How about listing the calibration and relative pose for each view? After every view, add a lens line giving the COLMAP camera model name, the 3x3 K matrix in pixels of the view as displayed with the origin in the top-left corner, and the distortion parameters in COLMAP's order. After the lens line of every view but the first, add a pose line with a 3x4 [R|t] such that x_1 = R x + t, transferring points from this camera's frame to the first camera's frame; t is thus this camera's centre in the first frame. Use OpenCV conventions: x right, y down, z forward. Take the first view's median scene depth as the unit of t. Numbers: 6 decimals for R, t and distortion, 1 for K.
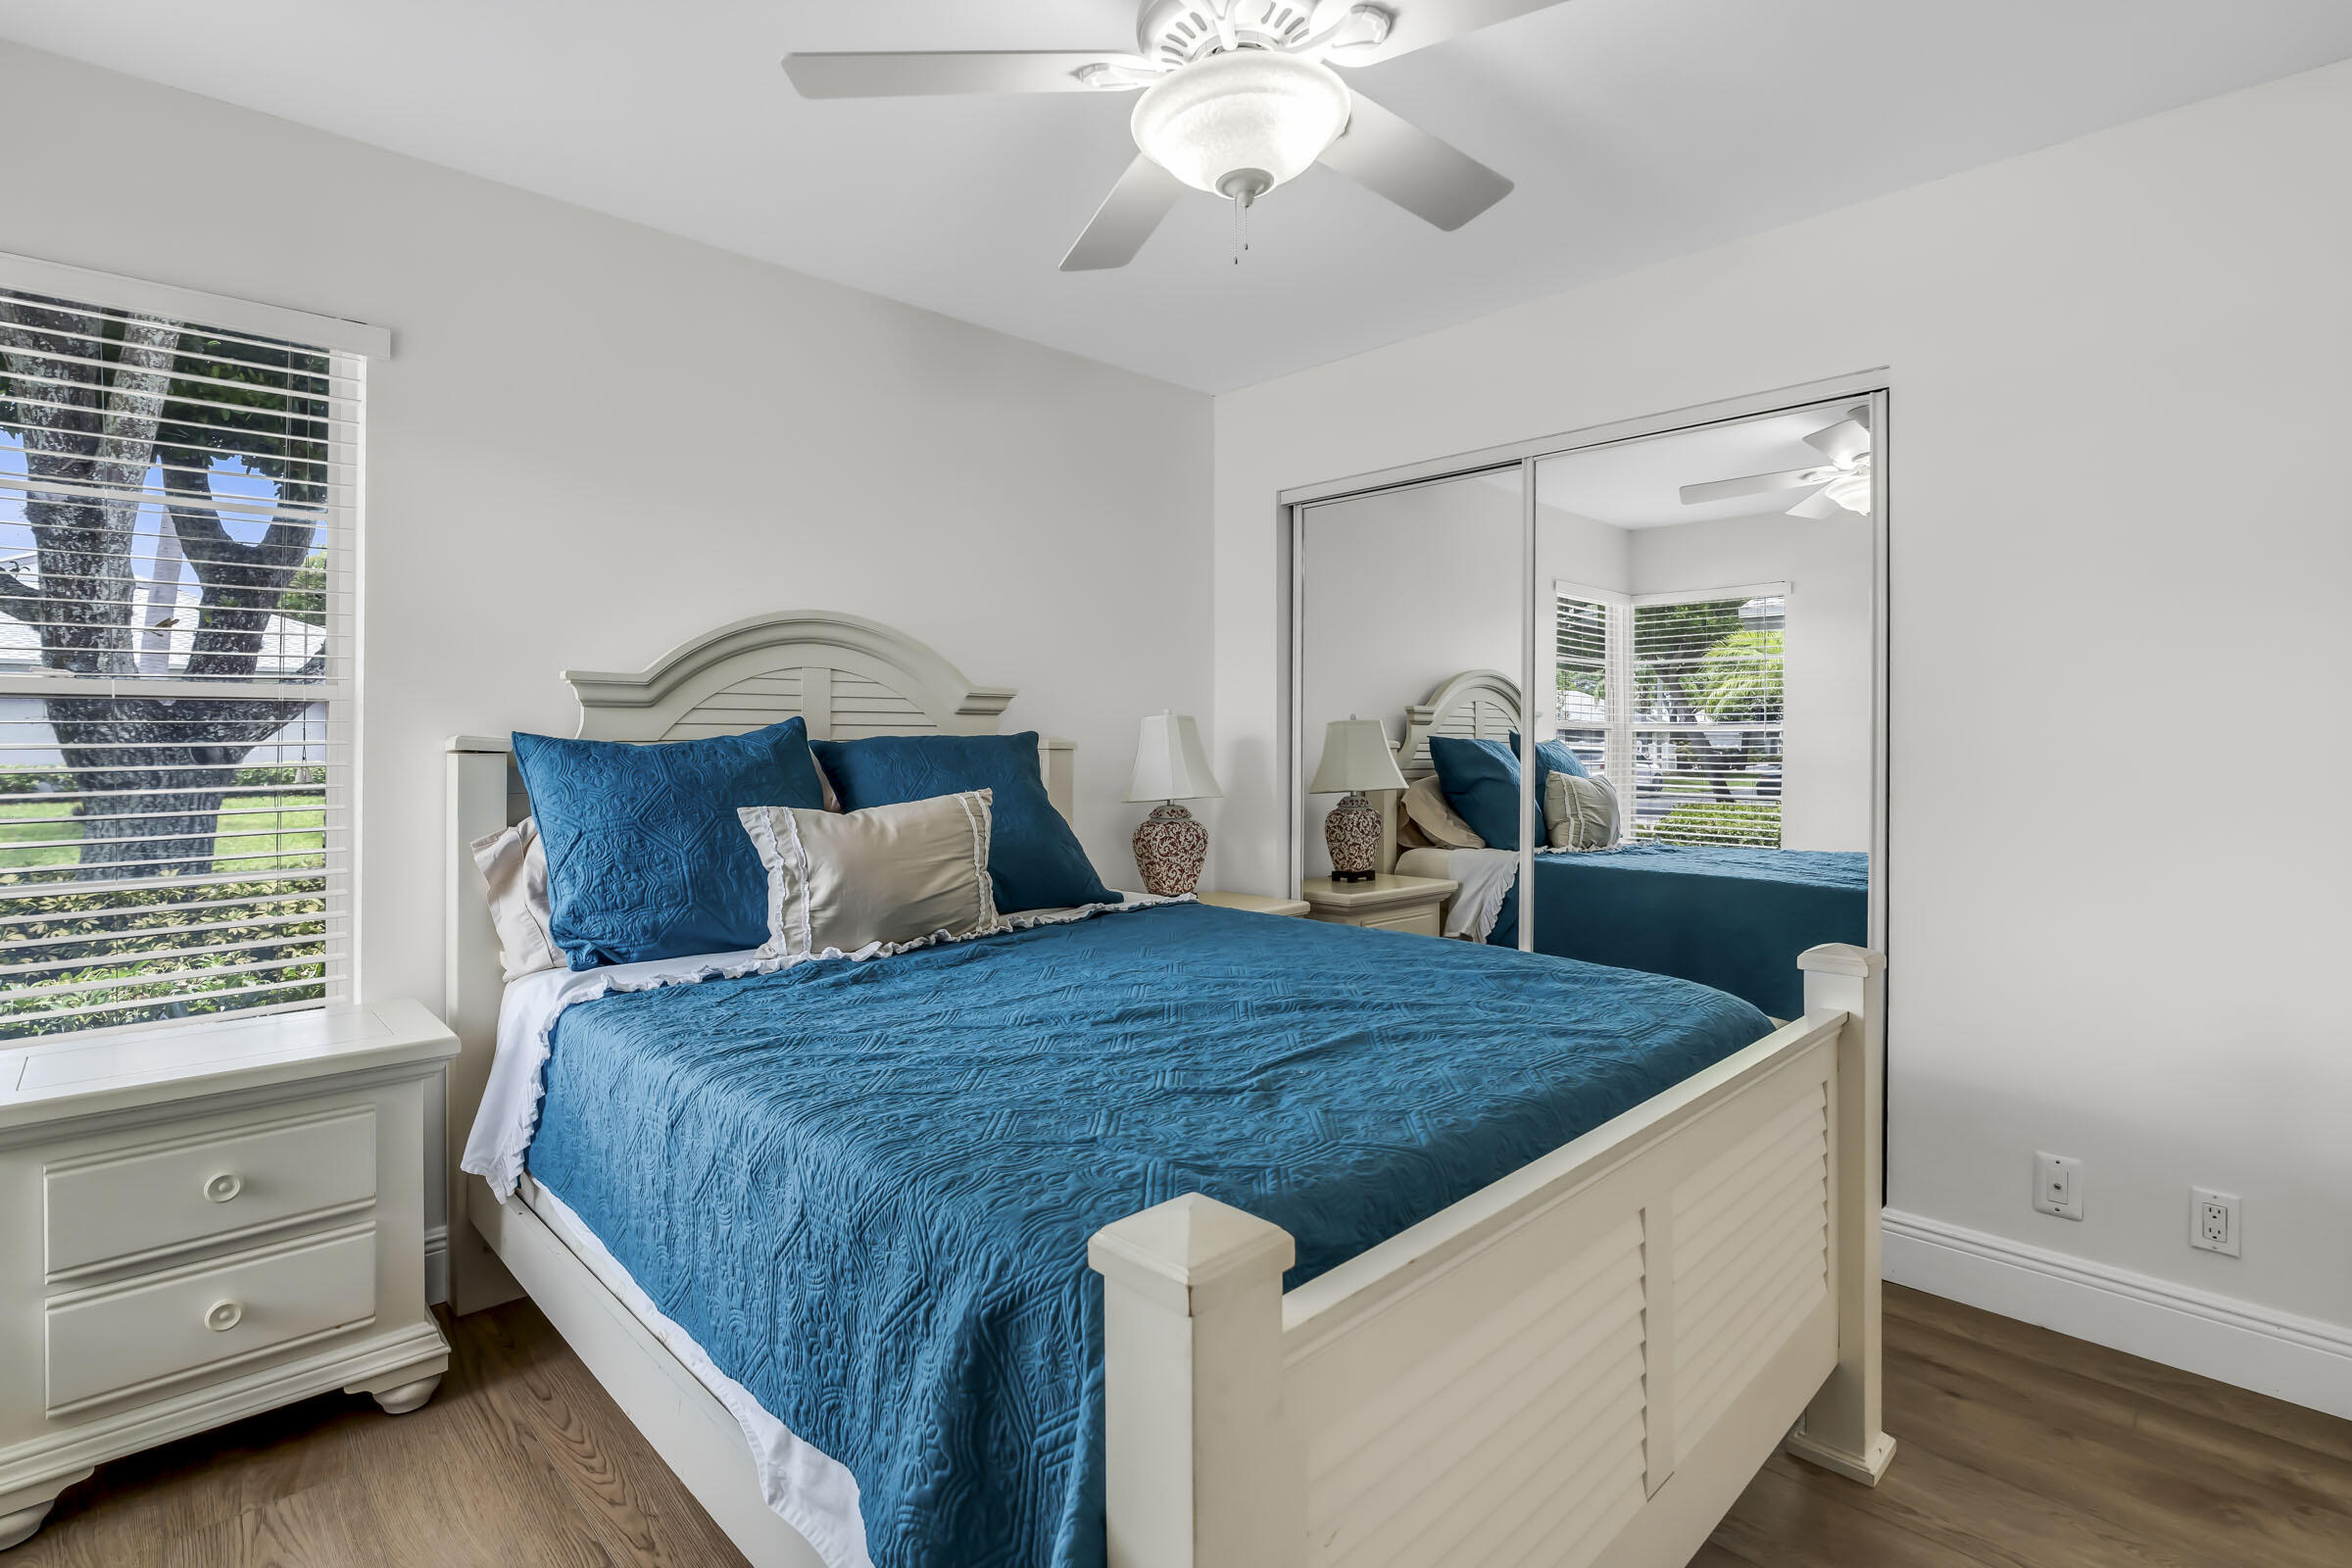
lens RADIAL K [[1116.5, 0, 1181.8], [0, 1116.5, 776.5], [0, 0, 1]] dist [-0.001205, 0.000167]
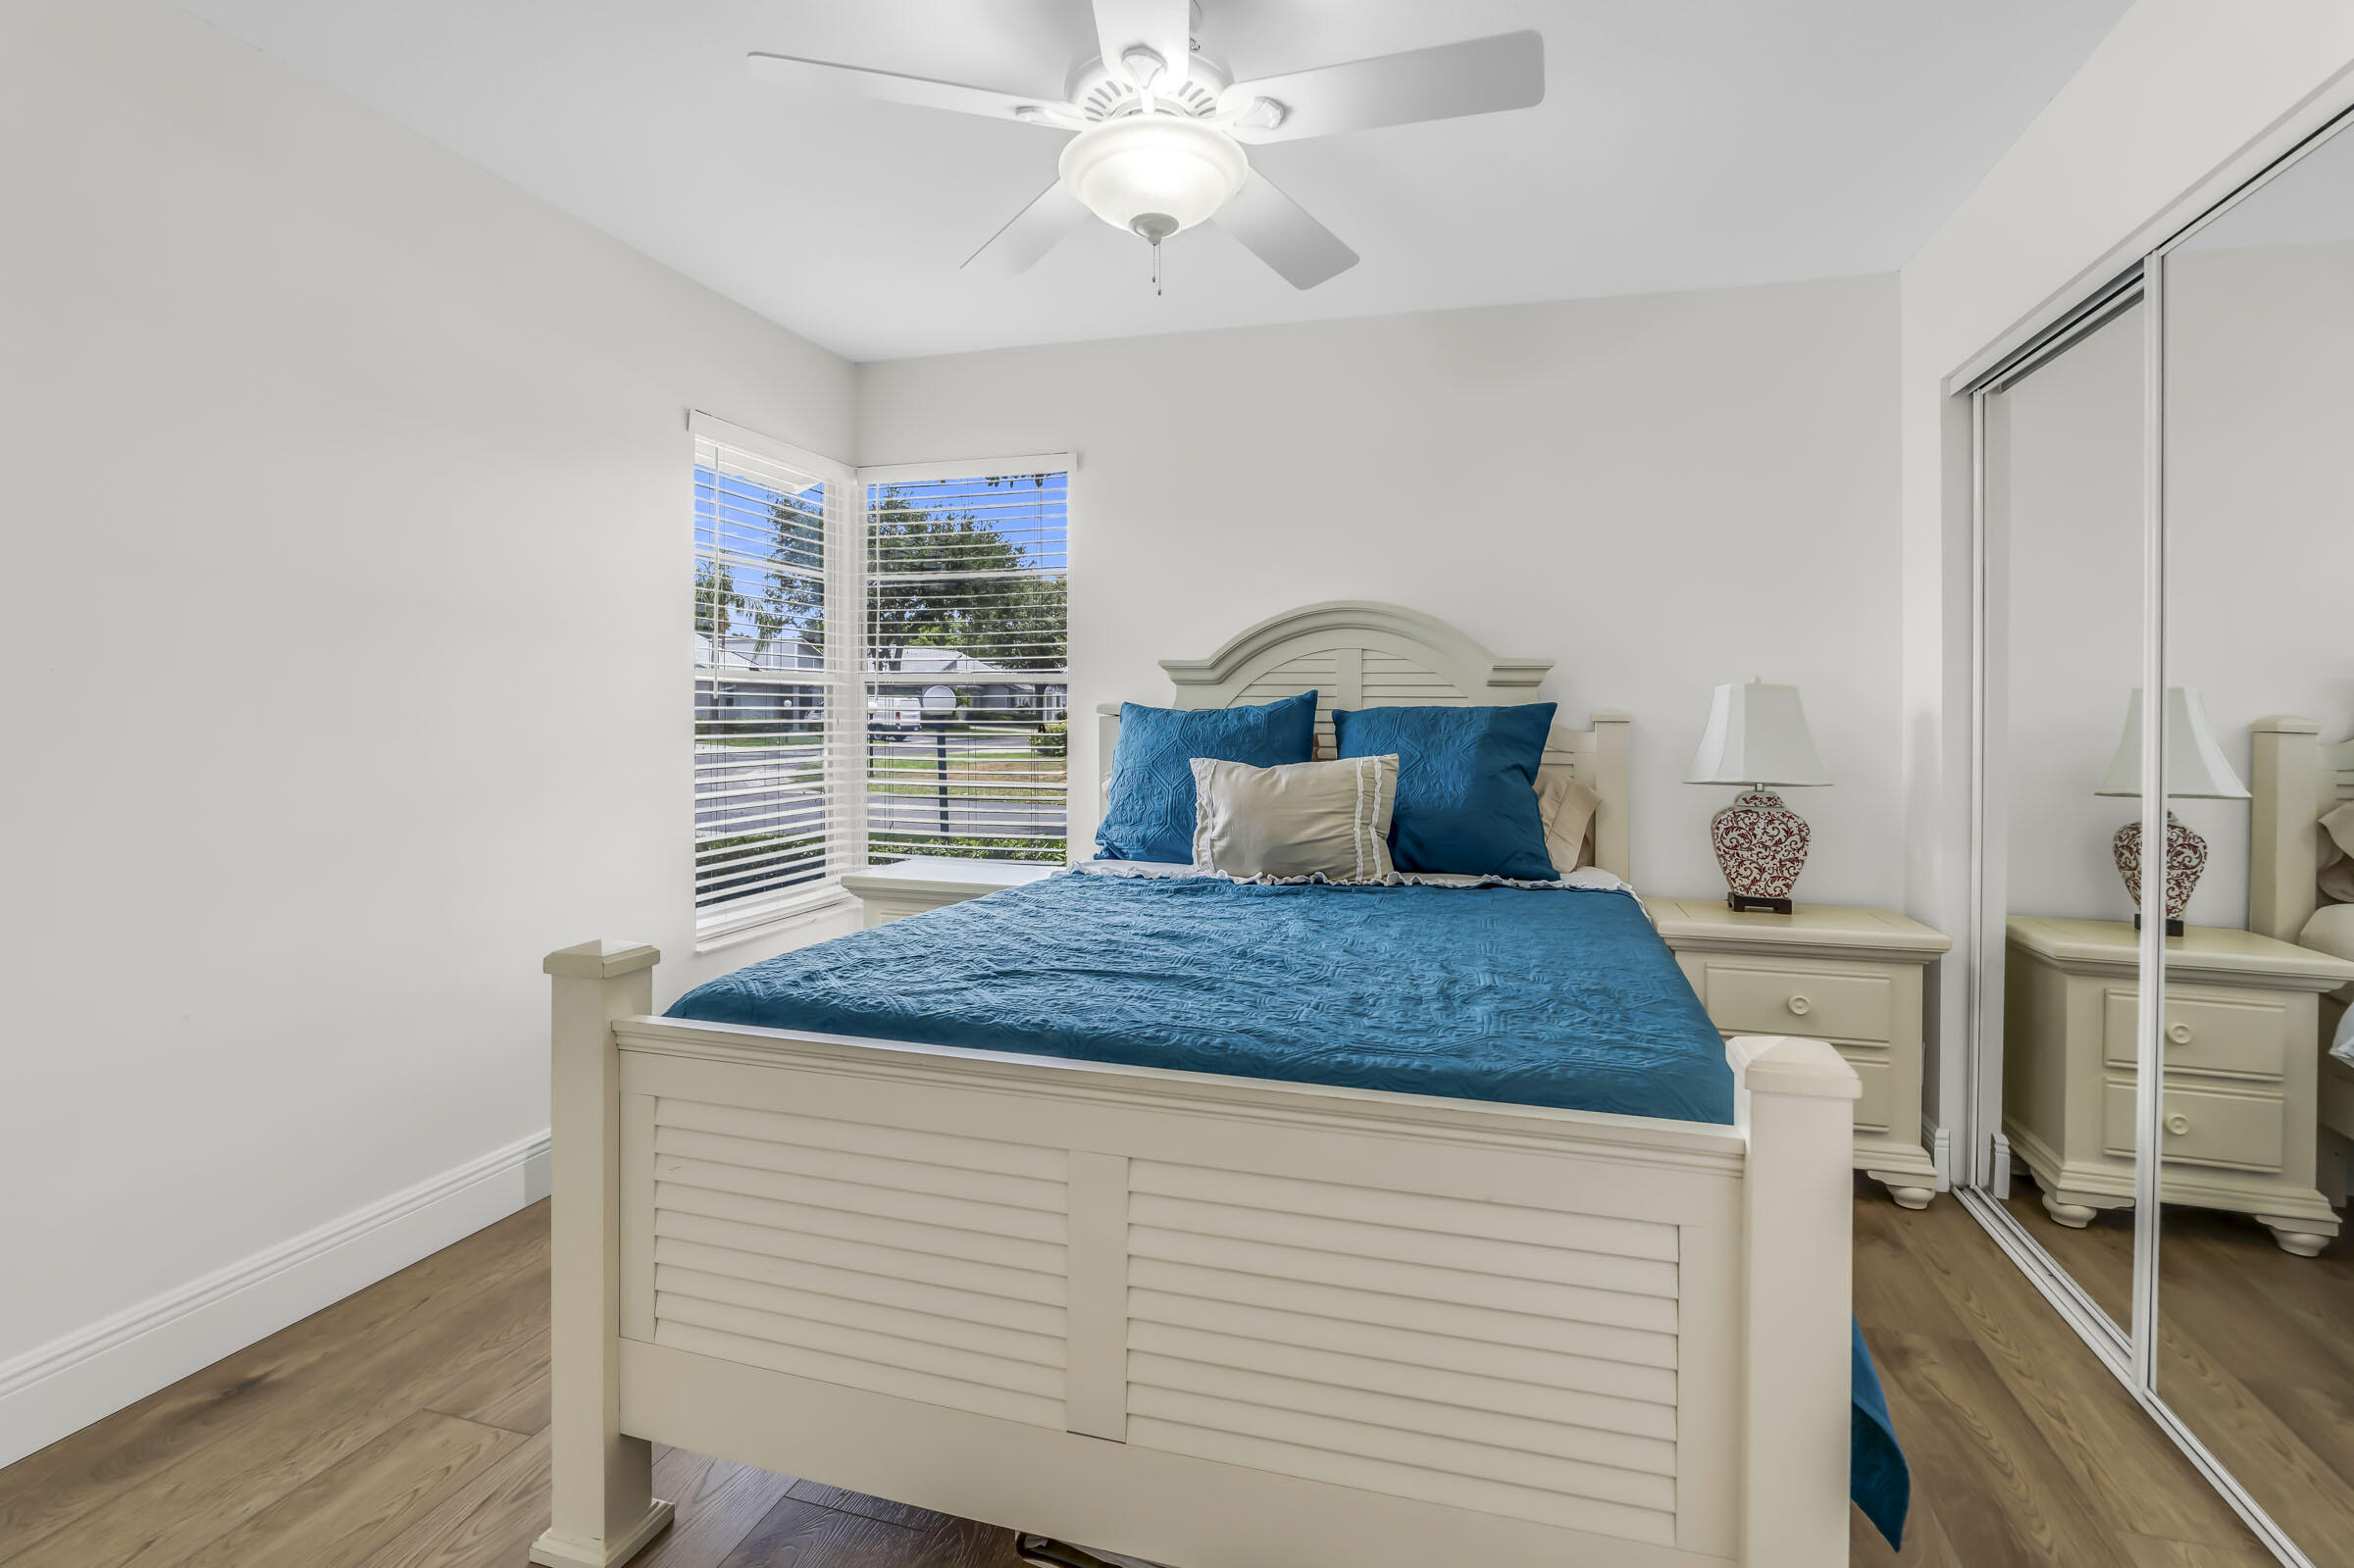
lens RADIAL K [[1117.3, 0, 1182.8], [0, 1117.3, 776.5], [0, 0, 1]] dist [-0.001205, 0.000167]
pose [[0.507147, 0.057616, -0.859932, 0.704332], [-0.037514, 0.998293, 0.044762, -0.009438], [0.861043, 0.009559, 0.508442, 0.280246]]
